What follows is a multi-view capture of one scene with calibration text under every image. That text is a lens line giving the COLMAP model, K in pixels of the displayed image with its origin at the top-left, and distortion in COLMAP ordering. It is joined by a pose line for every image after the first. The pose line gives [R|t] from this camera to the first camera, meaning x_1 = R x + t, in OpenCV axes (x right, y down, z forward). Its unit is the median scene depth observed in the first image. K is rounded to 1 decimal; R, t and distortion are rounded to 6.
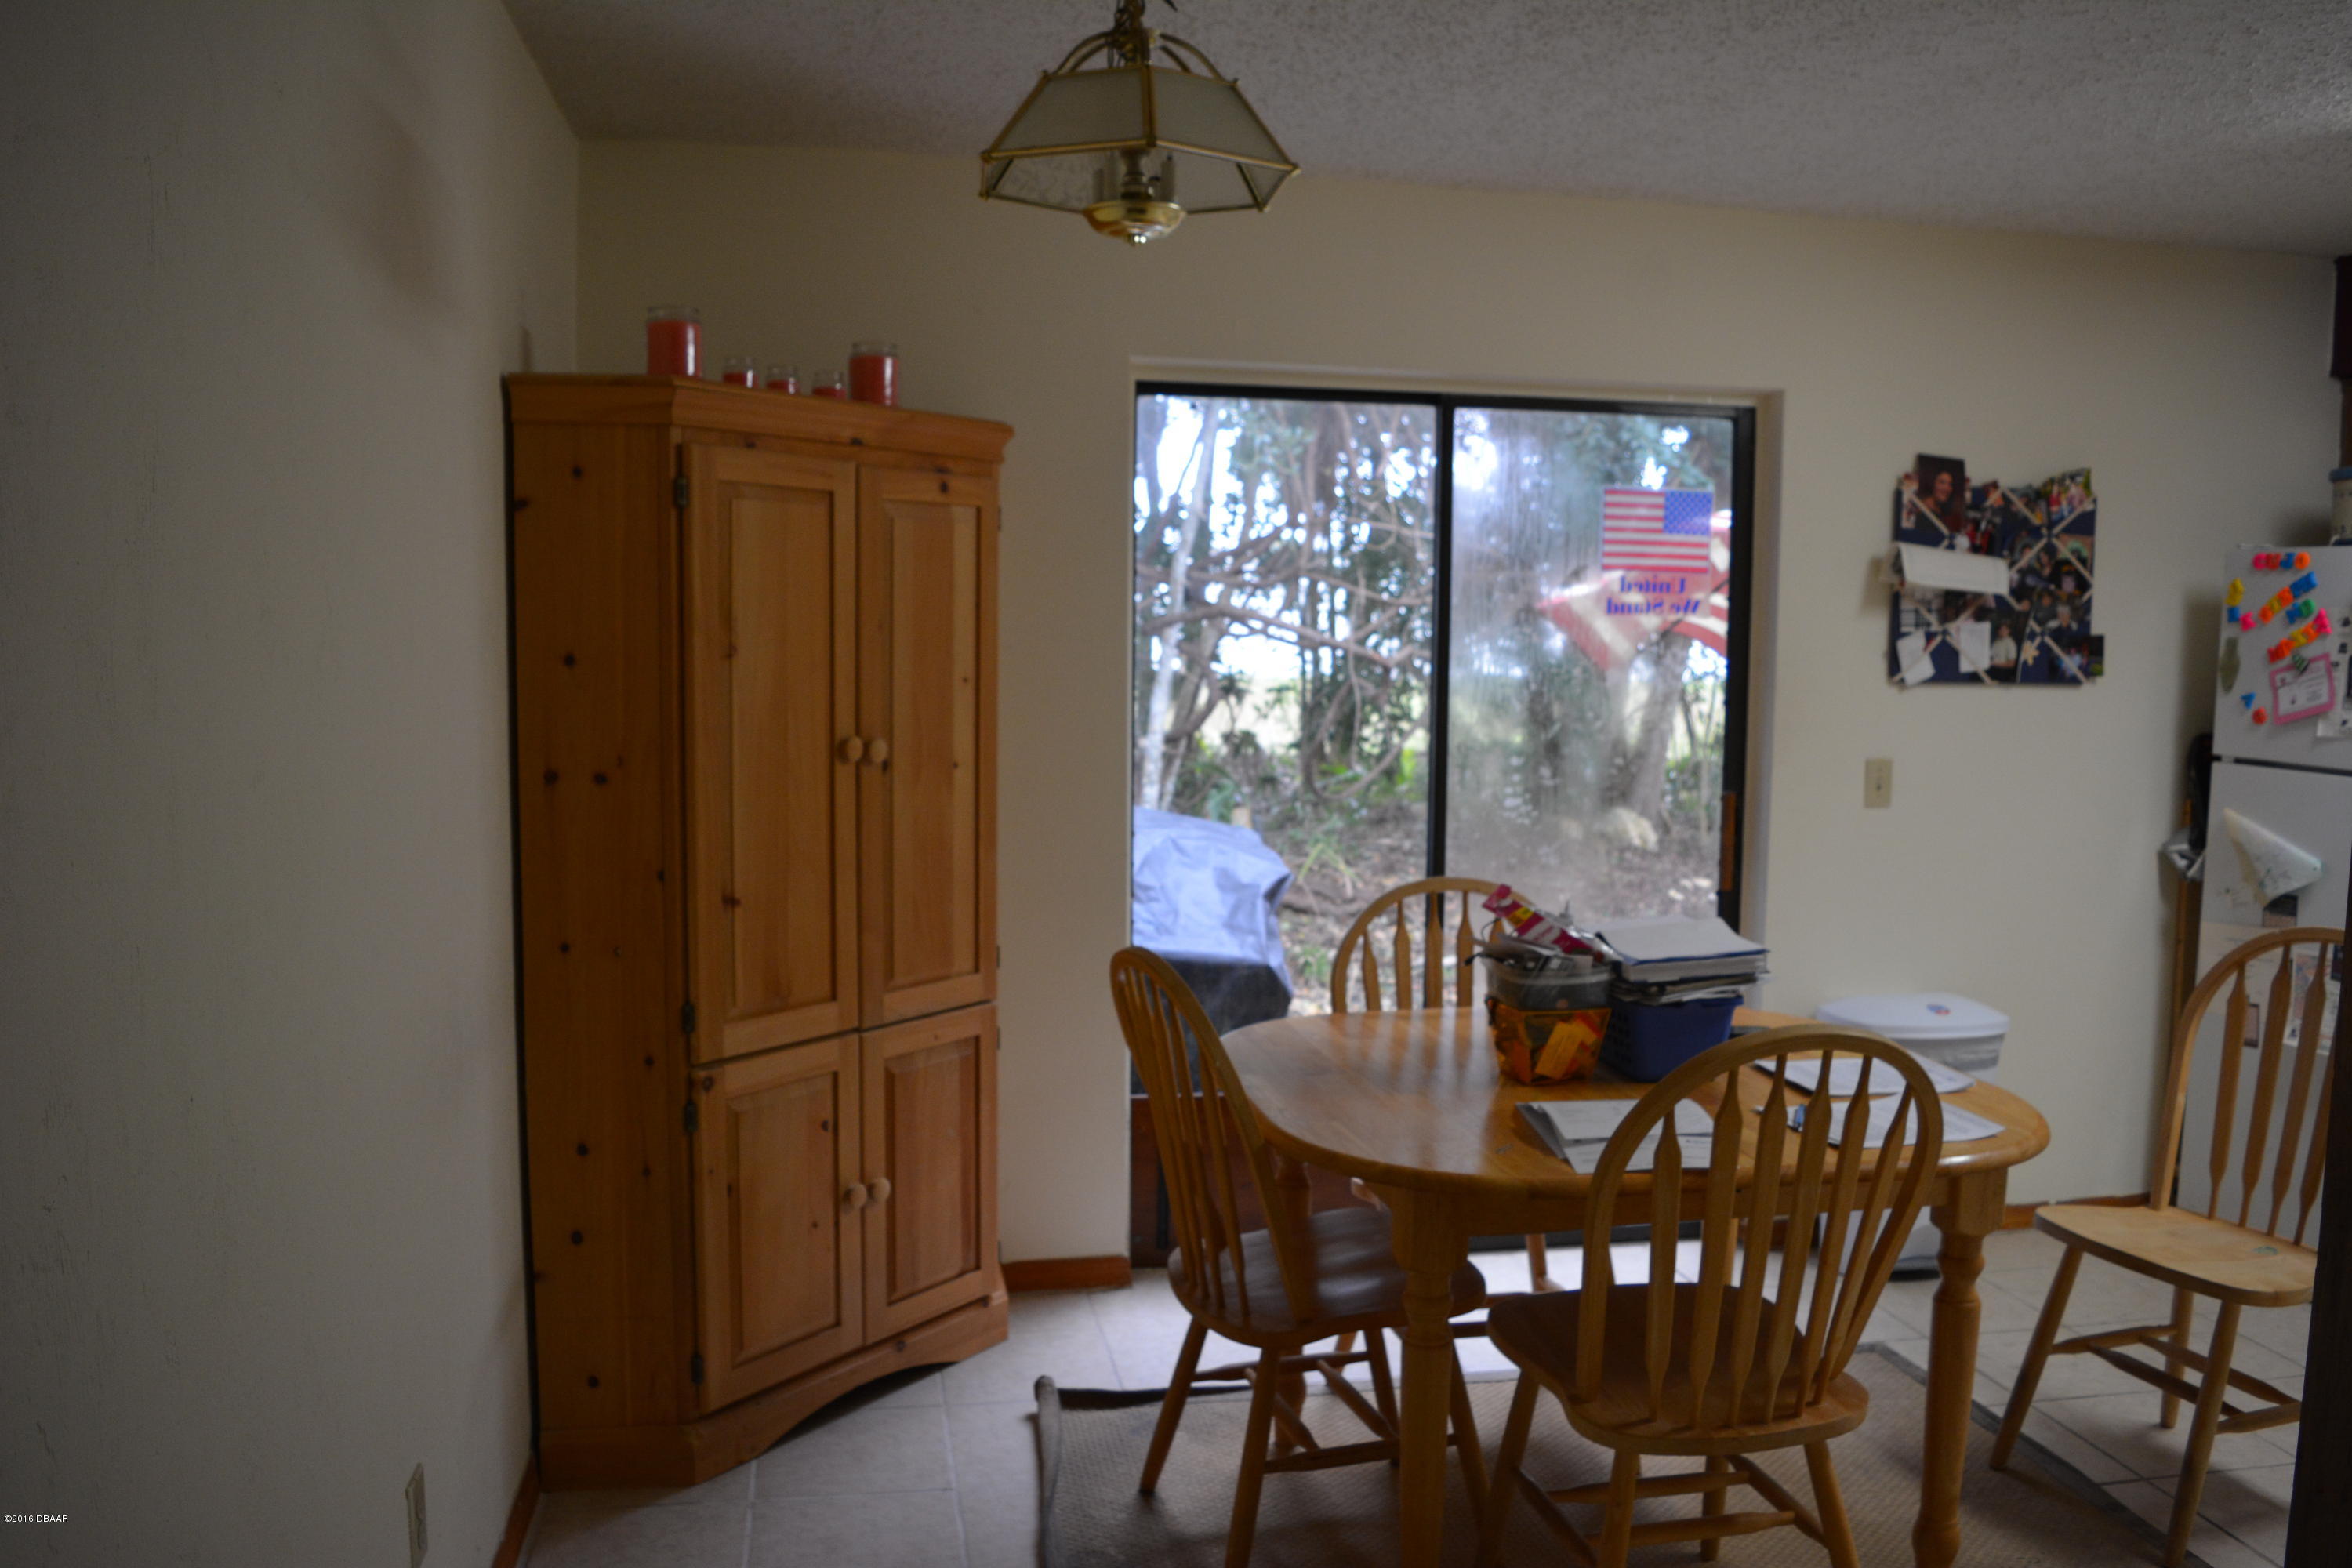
lens RADIAL K [[1851.6, 0, 1176.0], [0, 1851.6, 784.0], [0, 0, 1]] dist [-0.094318, 0.023329]
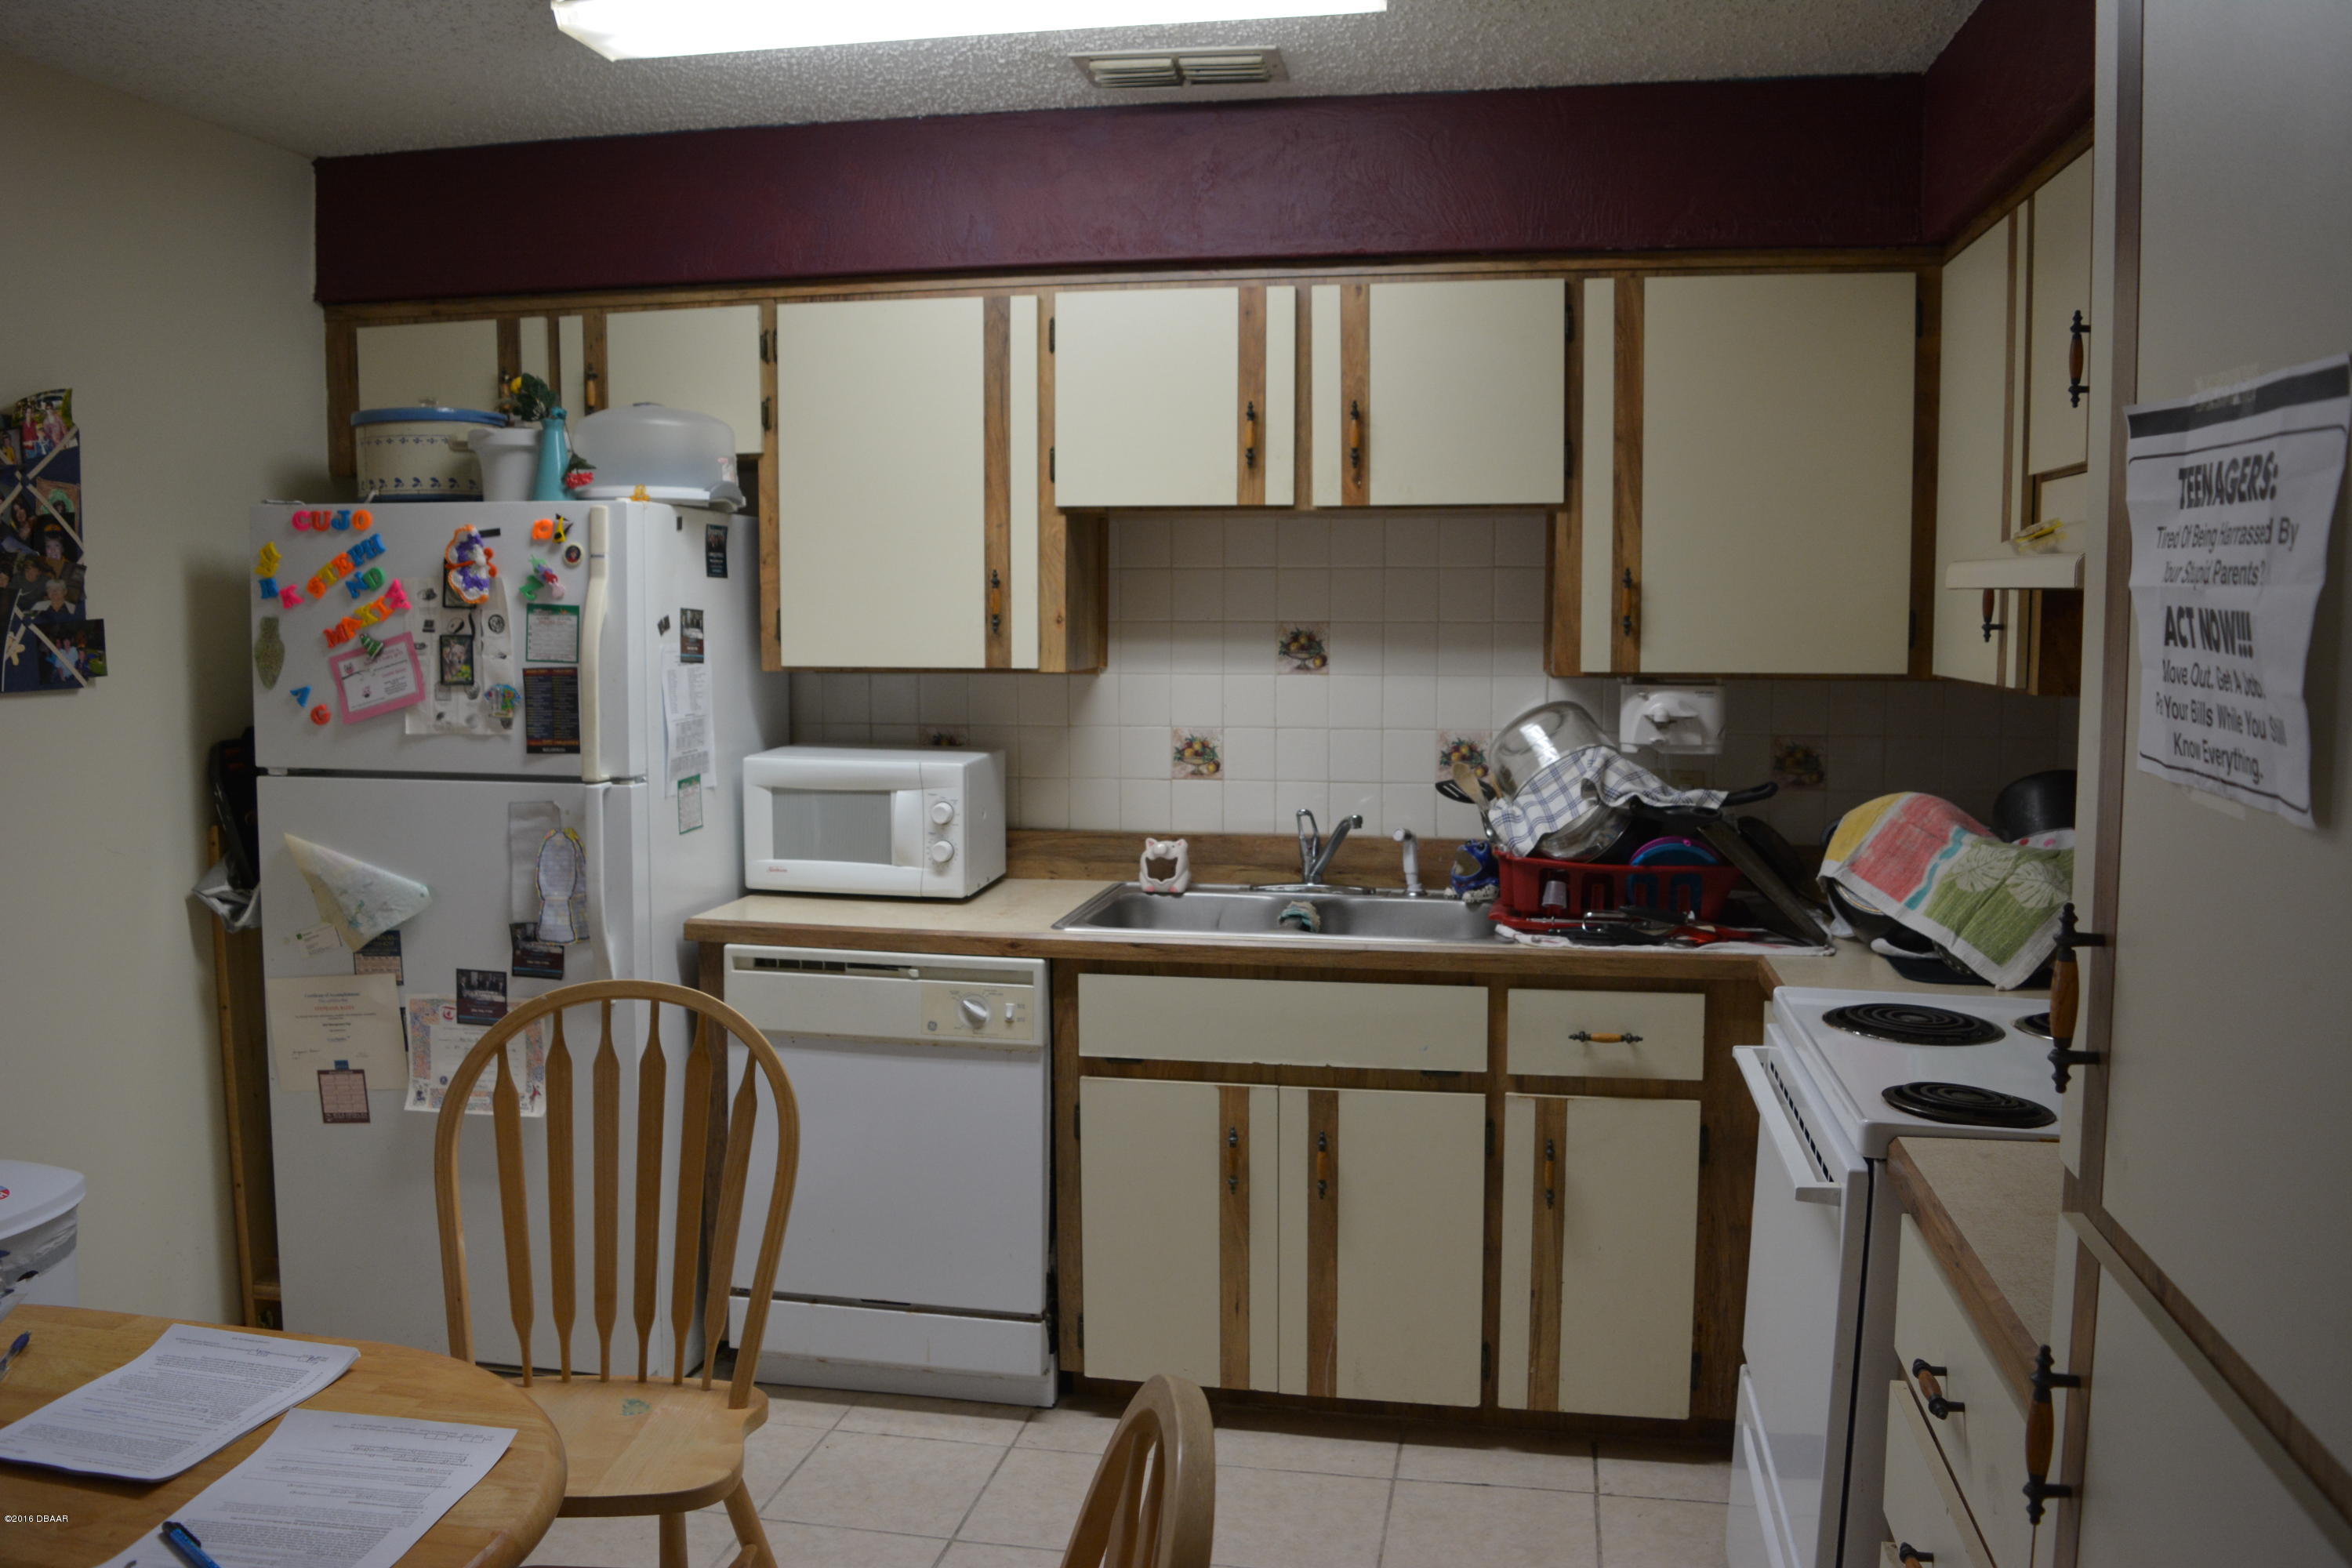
lens RADIAL K [[1851.6, 0, 1176.0], [0, 1851.6, 784.0], [0, 0, 1]] dist [-0.094318, 0.023329]
pose [[0.376322, -0.100823, 0.920987, 0.000268], [0.086993, 0.993515, 0.073217, -0.032348], [-0.922396, 0.052566, 0.382653, 0.332650]]
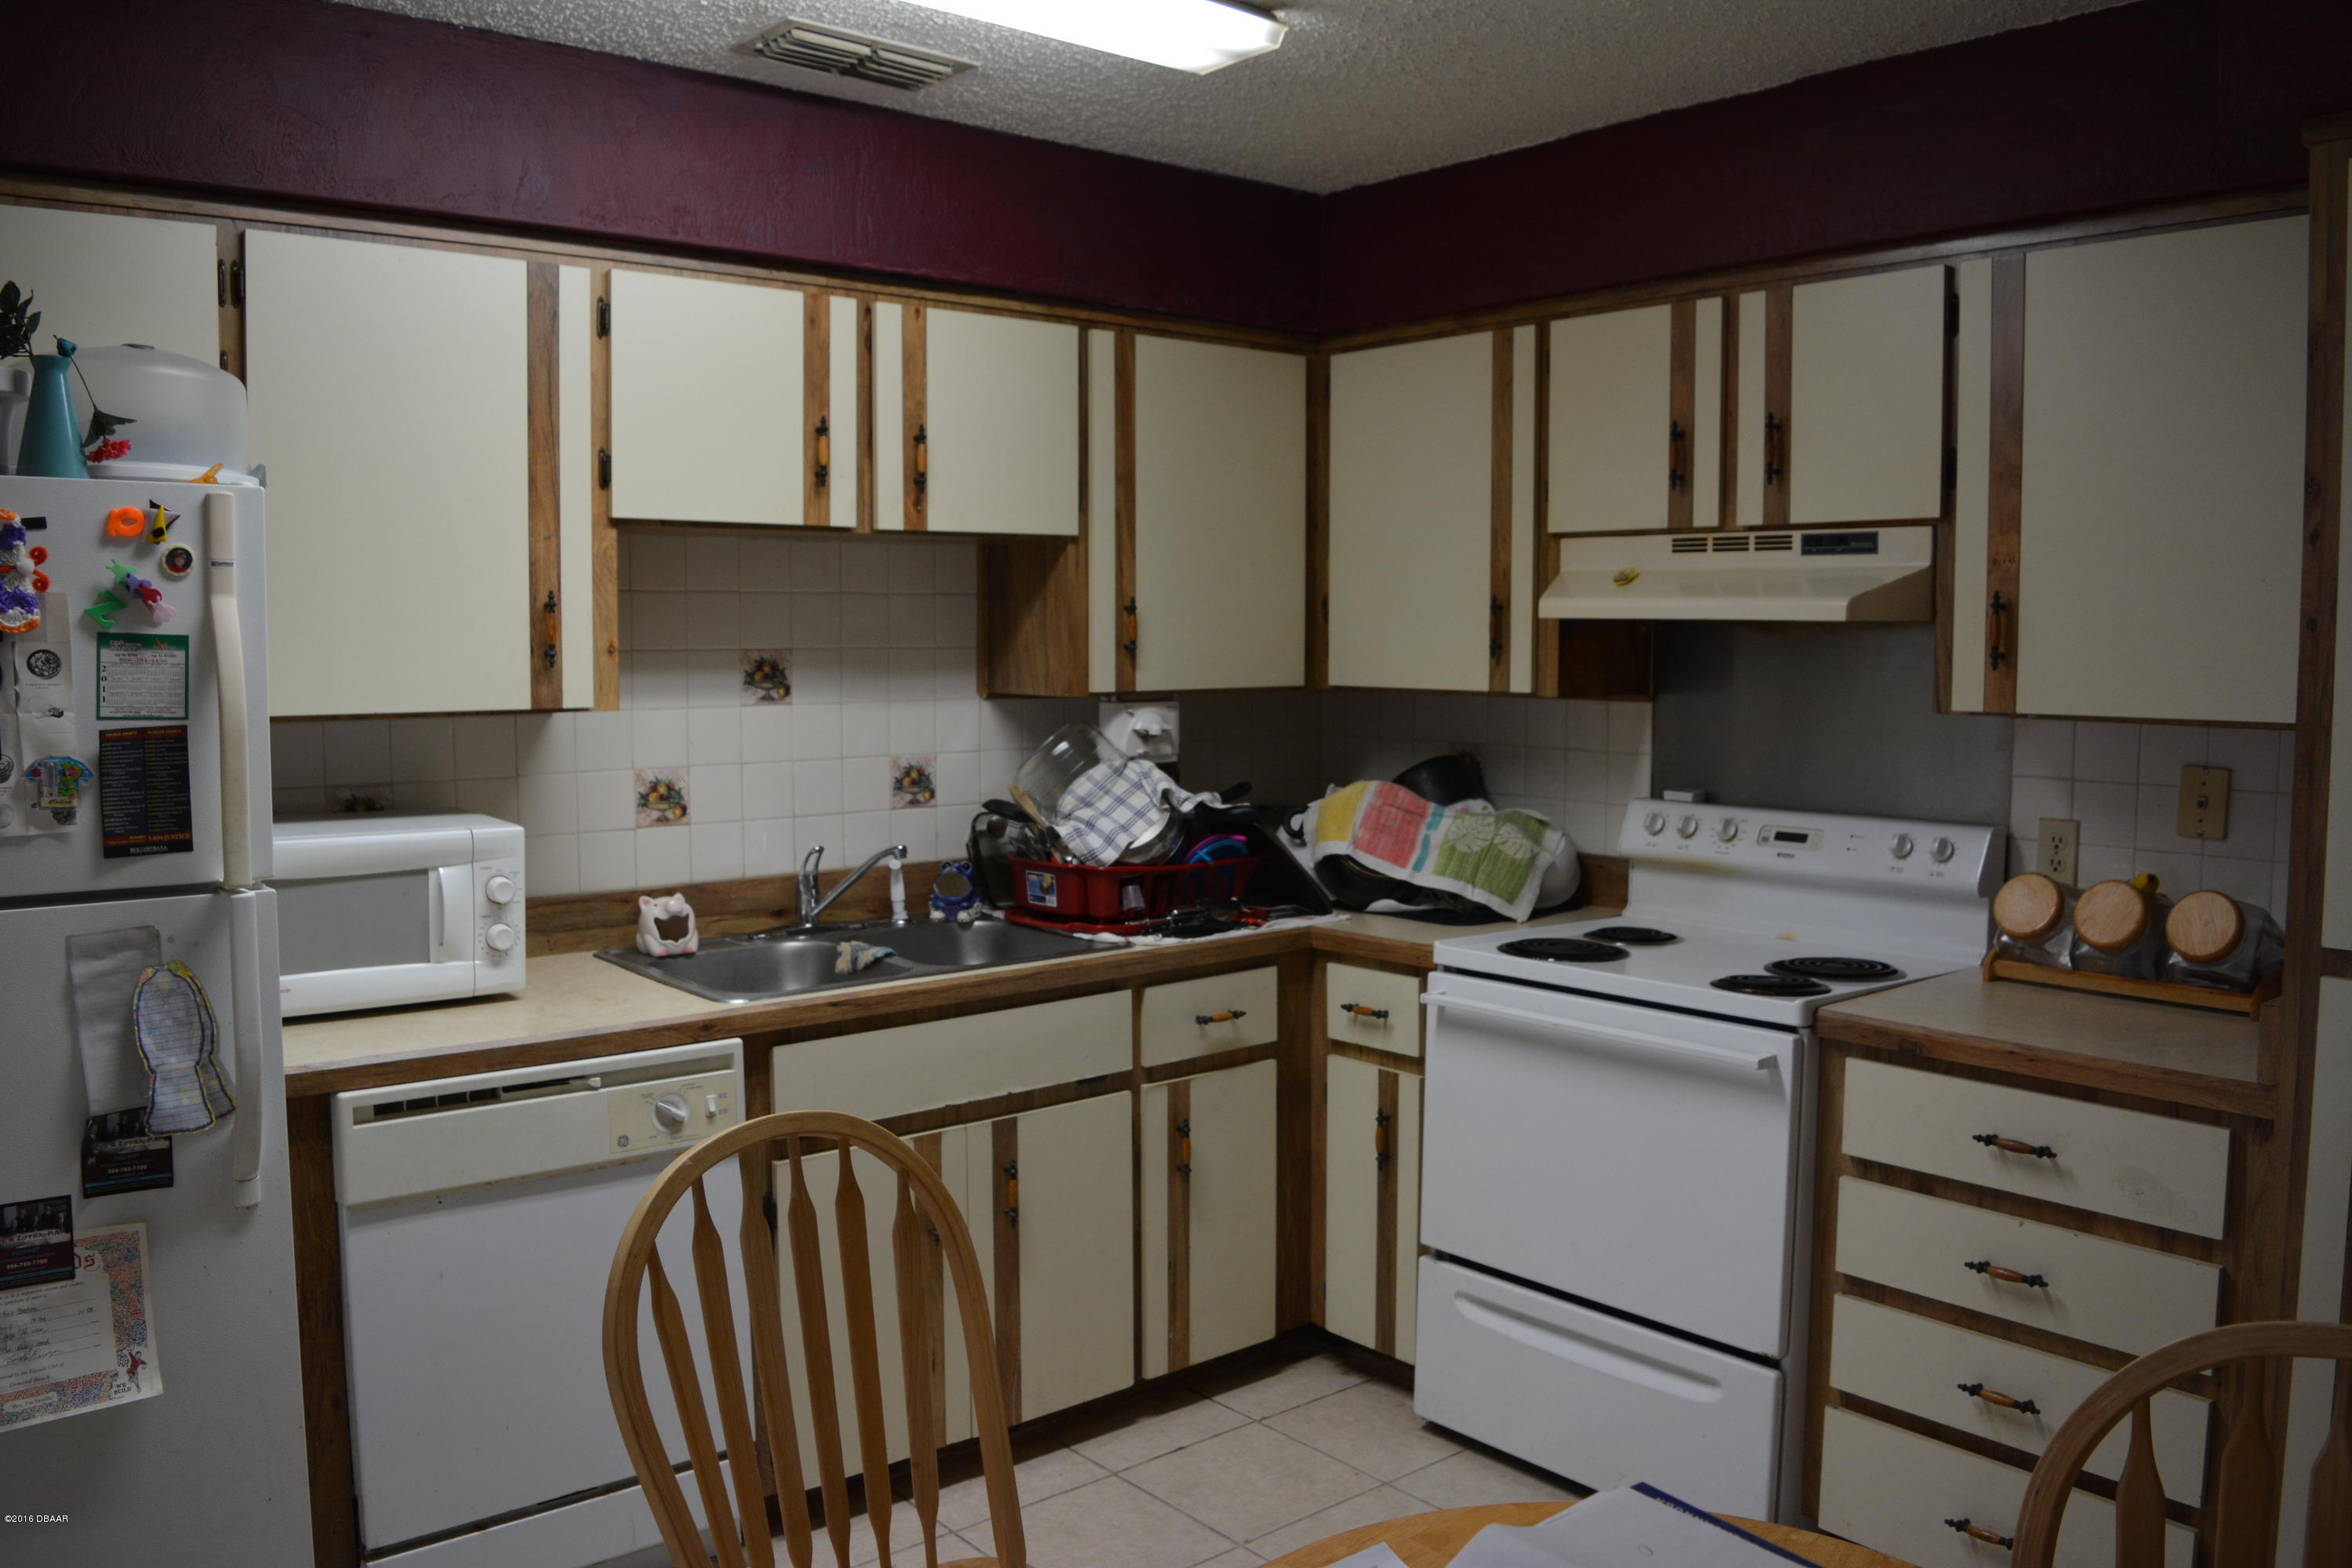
lens RADIAL K [[1851.6, 0, 1176.0], [0, 1851.6, 784.0], [0, 0, 1]] dist [-0.094318, 0.023329]
pose [[-0.481543, -0.086725, 0.872121, 0.029217], [0.070892, 0.987977, 0.137389, -0.080447], [-0.873551, 0.127985, -0.469605, 0.848498]]
